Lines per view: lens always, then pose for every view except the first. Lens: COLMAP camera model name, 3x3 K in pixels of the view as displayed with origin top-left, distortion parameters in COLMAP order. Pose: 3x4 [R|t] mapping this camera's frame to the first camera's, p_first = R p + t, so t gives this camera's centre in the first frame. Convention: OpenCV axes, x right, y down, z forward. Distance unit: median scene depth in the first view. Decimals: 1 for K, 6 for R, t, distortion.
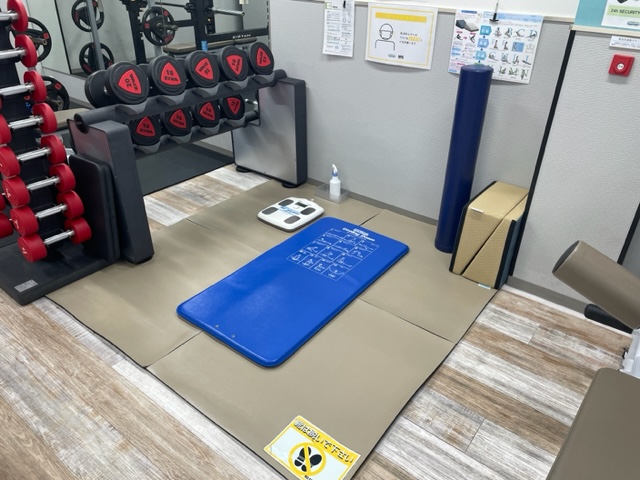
lens RADIAL K [[484.0, 0, 327.8], [0, 484.0, 230.2], [0, 0, 1]] dist [0.086631, -0.114232]
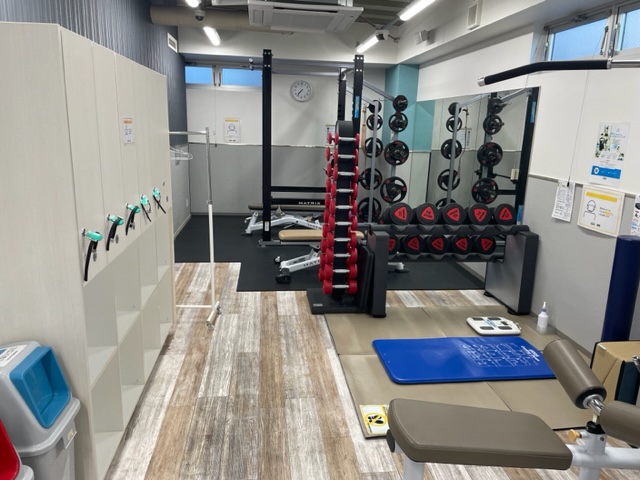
lens RADIAL K [[479.6, 0, 320.0], [0, 479.6, 240.0], [0, 0, 1]] dist [0.083021, -0.109172]
pose [[0.695830, 0.167588, -0.698380, 0.519347], [-0.365184, 0.919869, -0.143112, 0.118720], [0.618435, 0.354619, 0.701273, -0.302593]]
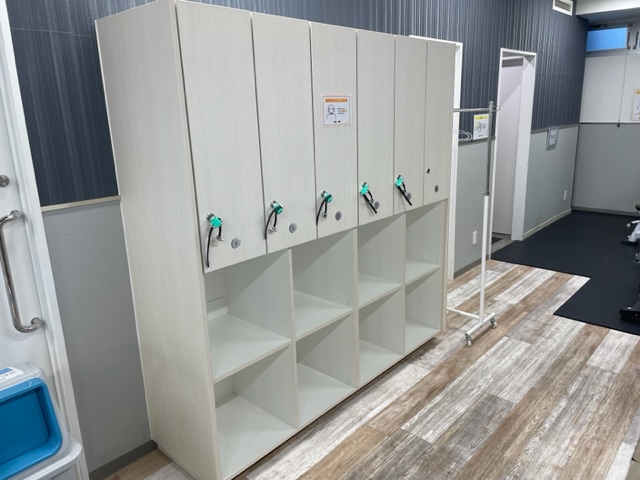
lens RADIAL K [[484.0, 0, 327.8], [0, 484.0, 230.2], [0, 0, 1]] dist [0.086631, -0.114232]
pose [[-0.078229, 0.225231, -0.971160, 0.447629], [-0.465614, 0.853117, 0.235360, -0.071633], [0.881524, 0.470597, 0.038132, 0.071063]]
